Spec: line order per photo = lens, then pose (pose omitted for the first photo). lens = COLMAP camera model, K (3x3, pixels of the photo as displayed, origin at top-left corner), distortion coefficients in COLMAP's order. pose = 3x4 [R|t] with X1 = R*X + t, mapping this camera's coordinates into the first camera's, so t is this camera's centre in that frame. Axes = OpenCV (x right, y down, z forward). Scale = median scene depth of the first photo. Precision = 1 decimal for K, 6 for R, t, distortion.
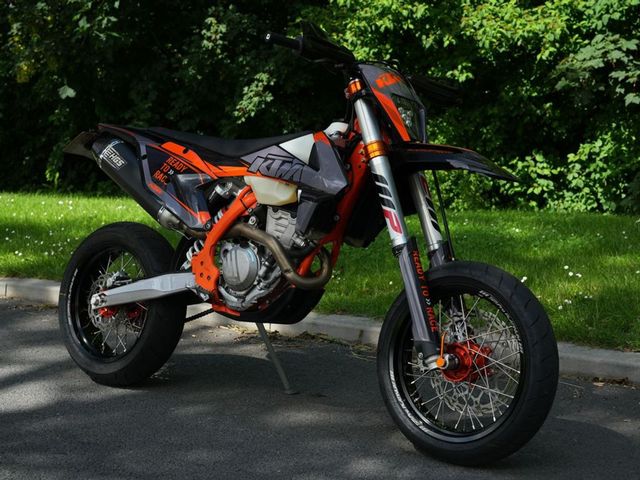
lens RADIAL K [[1000.8, 0, 323.9], [0, 1000.8, 259.0], [0, 0, 1]] dist [0.033853, 0.000000]
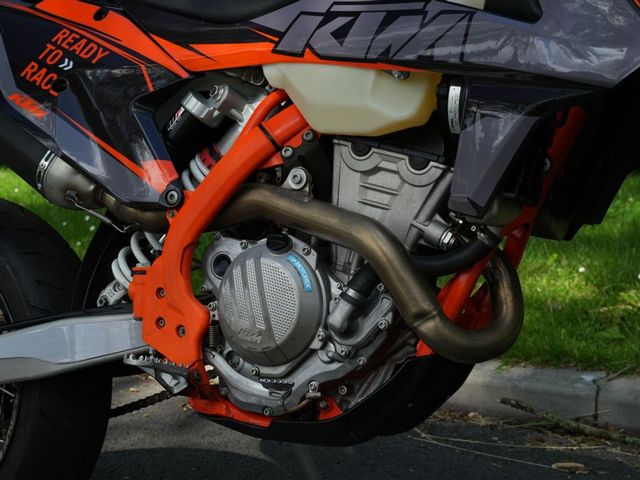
lens RADIAL K [[1000.8, 0, 320.7], [0, 1000.8, 242.9], [0, 0, 1]] dist [0.033853, 0.000000]
pose [[0.990237, -0.034872, 0.134959, -0.114694], [0.032685, 0.999297, 0.018390, -0.020842], [-0.135505, -0.013800, 0.990681, 0.620711]]
